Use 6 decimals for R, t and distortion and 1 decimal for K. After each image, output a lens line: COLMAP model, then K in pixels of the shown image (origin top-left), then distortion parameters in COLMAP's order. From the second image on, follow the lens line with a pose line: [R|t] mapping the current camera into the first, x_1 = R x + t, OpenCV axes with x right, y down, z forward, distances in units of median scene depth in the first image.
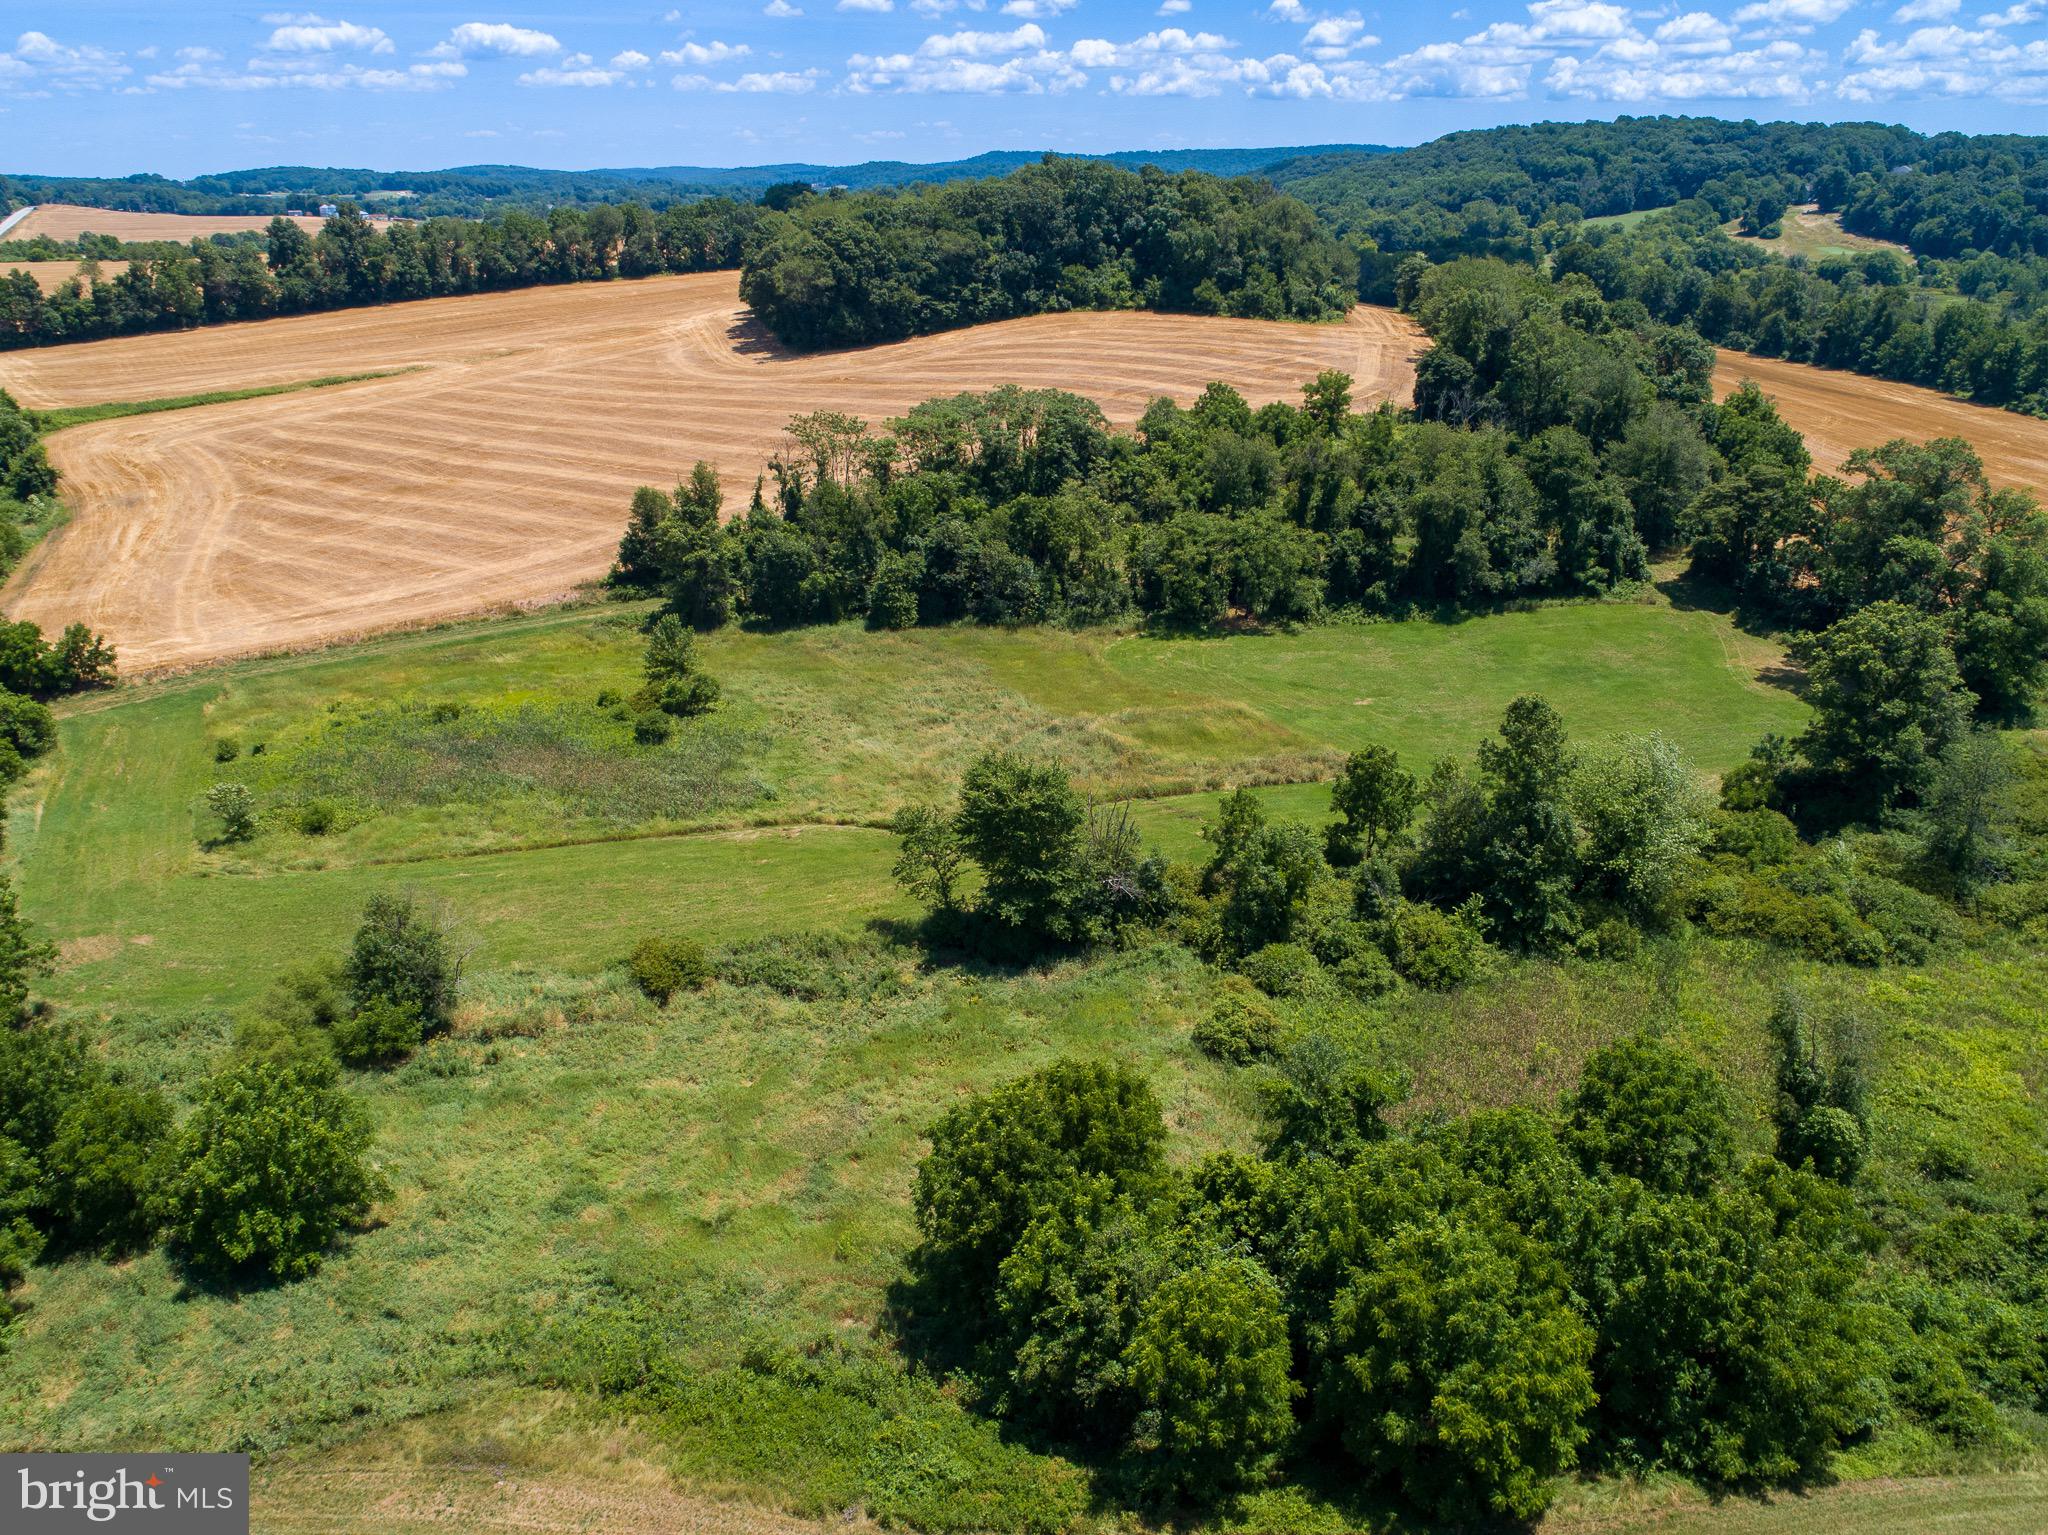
lens RADIAL K [[1561.4, 0, 1013.2], [0, 1561.4, 778.4], [0, 0, 1]] dist [-0.020750, 0.013395]
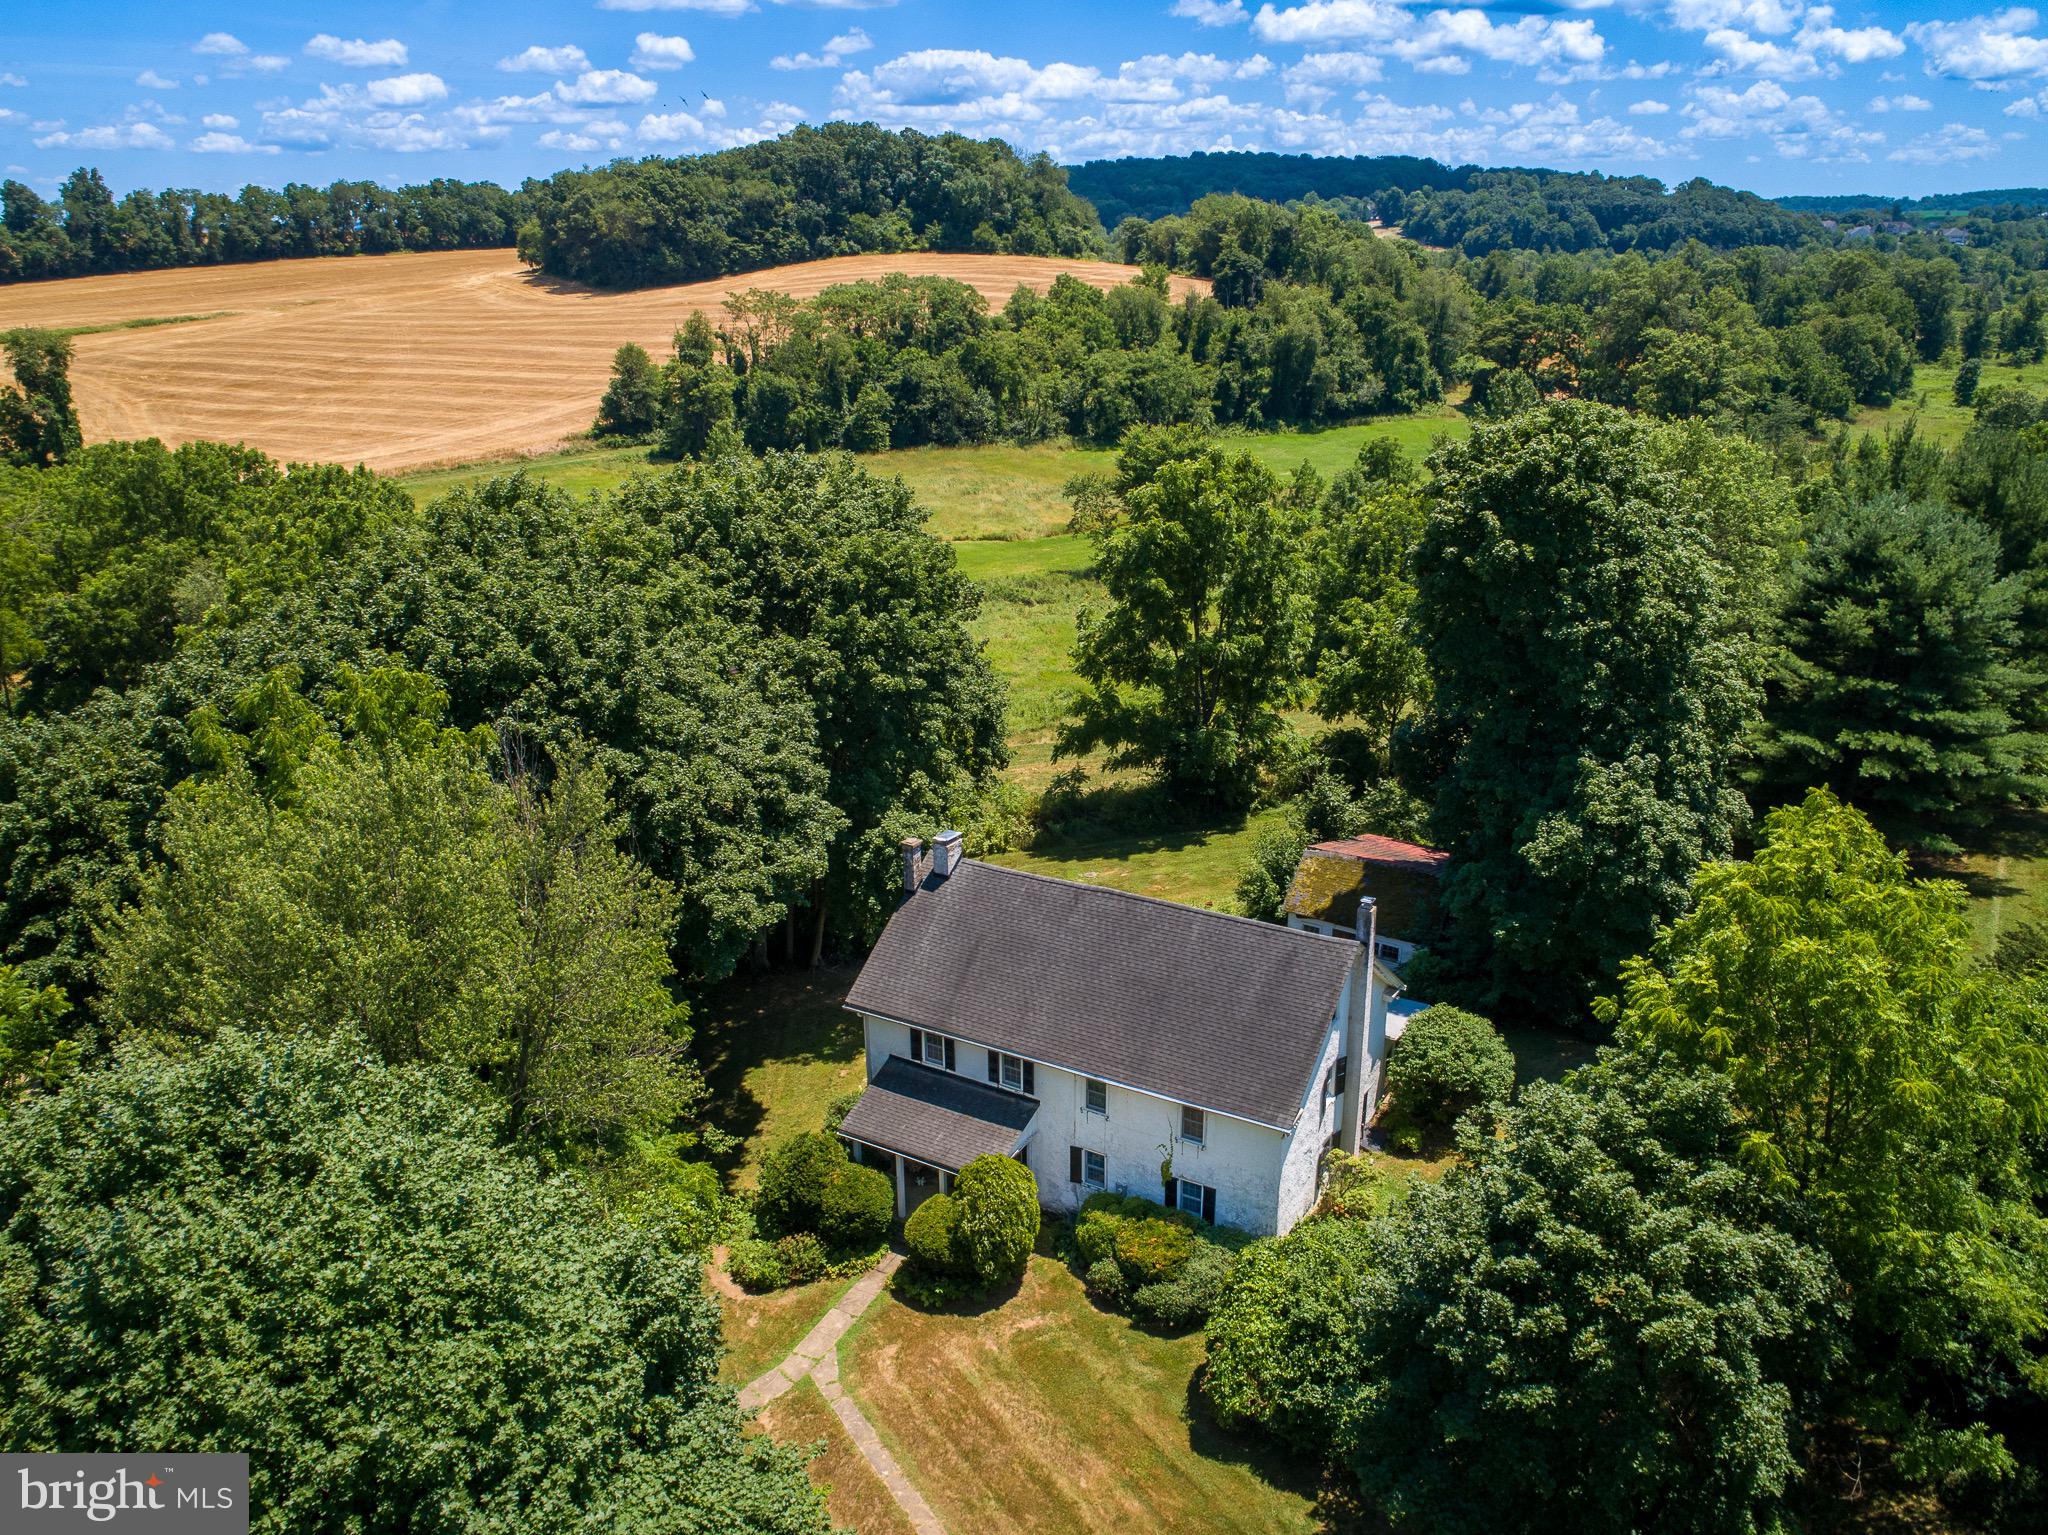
lens RADIAL K [[1561.4, 0, 1021.8], [0, 1561.4, 769.4], [0, 0, 1]] dist [-0.020750, 0.013395]
pose [[0.965384, -0.089264, 0.245082, -0.264459], [0.098190, 0.994868, -0.024421, 0.169619], [-0.241644, 0.047640, 0.969195, -0.128784]]
